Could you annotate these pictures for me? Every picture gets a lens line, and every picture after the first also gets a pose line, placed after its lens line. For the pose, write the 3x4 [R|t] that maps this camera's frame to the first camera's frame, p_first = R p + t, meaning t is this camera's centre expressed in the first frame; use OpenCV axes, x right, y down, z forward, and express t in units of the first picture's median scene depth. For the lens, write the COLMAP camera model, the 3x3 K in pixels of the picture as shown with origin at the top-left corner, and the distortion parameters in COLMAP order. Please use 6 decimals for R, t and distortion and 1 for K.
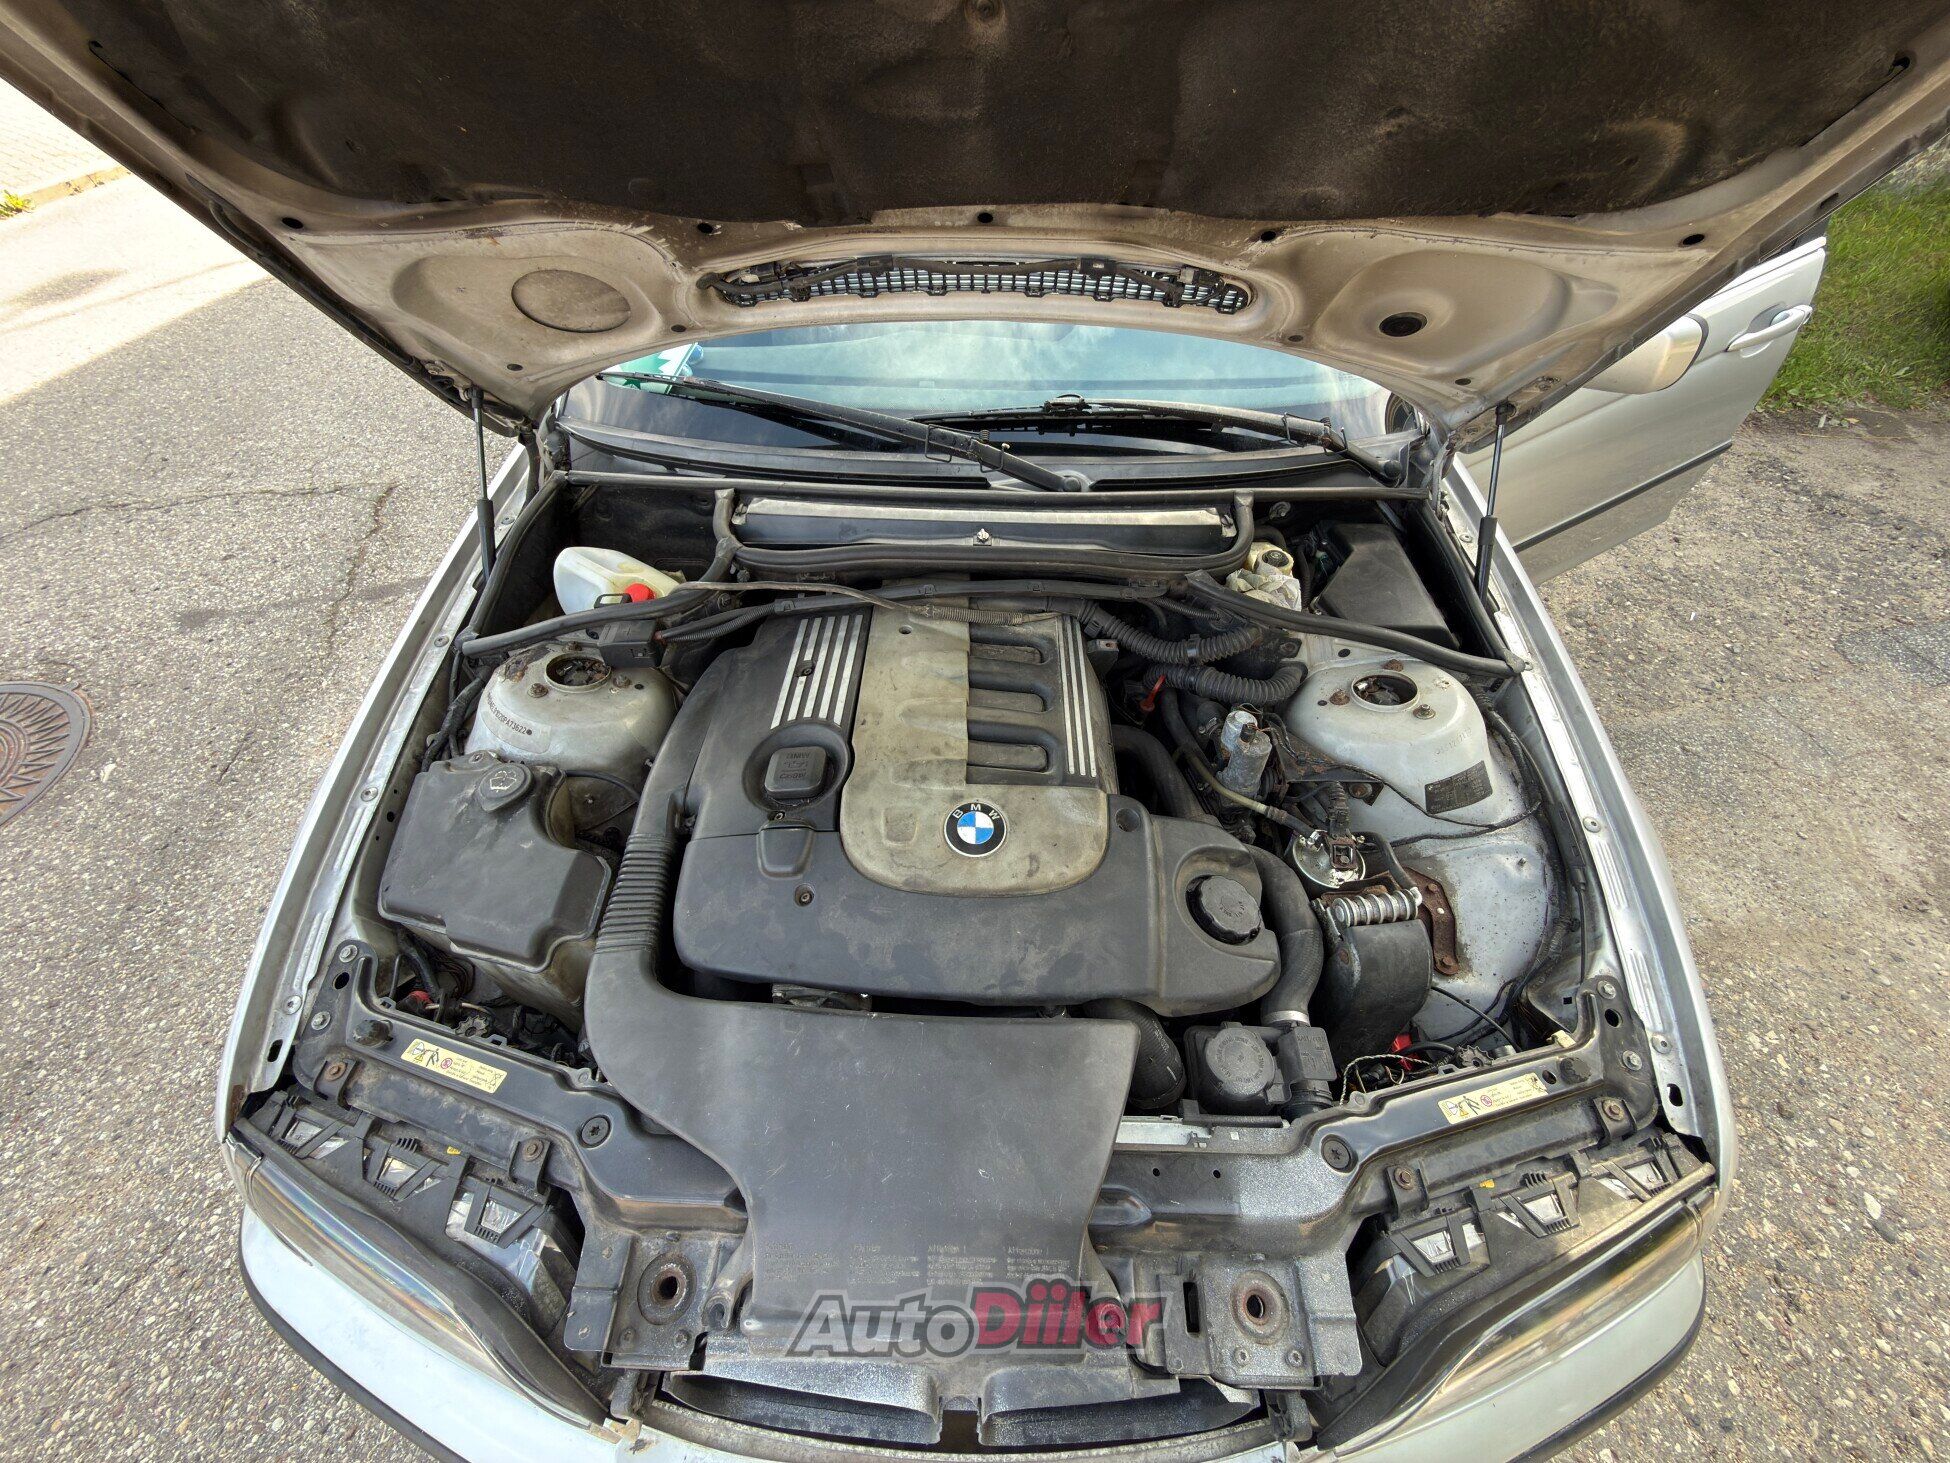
lens RADIAL K [[773.3, 0, 973.9], [0, 773.3, 733.7], [0, 0, 1]] dist [-0.000057, 0.000399]
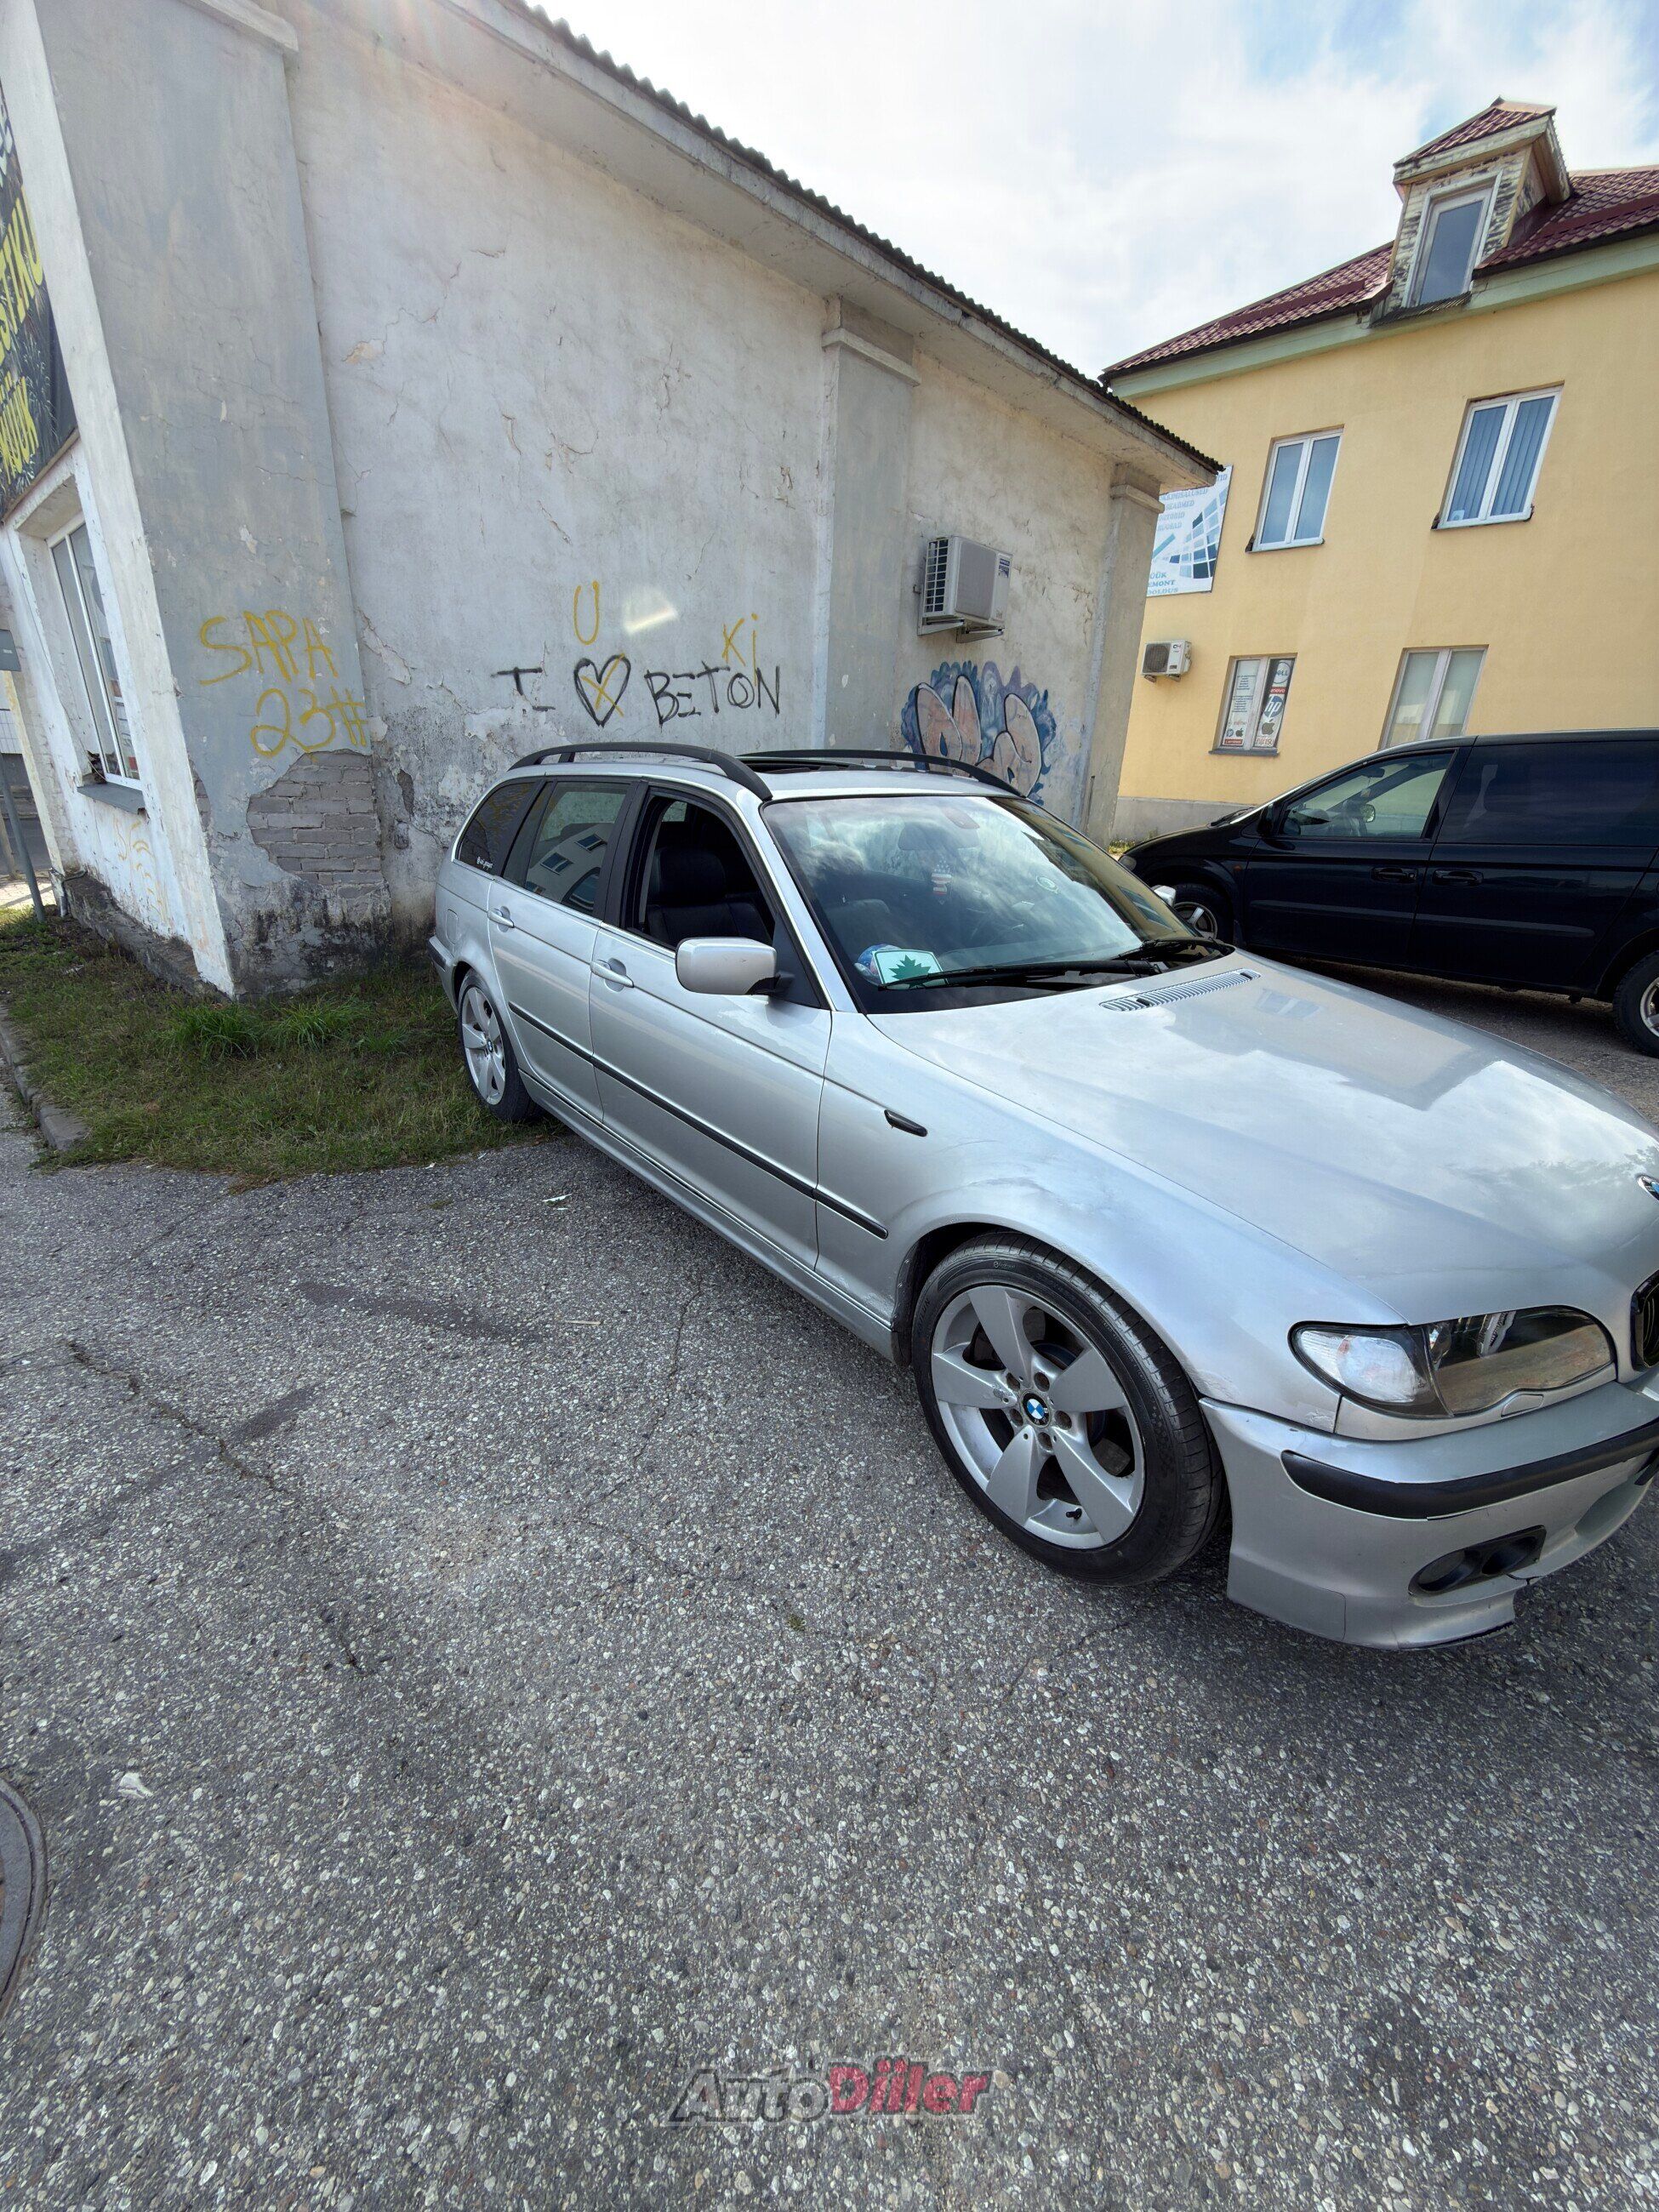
lens RADIAL K [[877.2, 0, 834.2], [0, 877.2, 1101.6], [0, 0, 1]] dist [-0.000057, 0.000399]
pose [[0.755265, -0.224805, 0.615661, -0.946287], [0.470928, 0.839454, -0.271192, 0.041498], [-0.455853, 0.494753, 0.739876, 0.015821]]
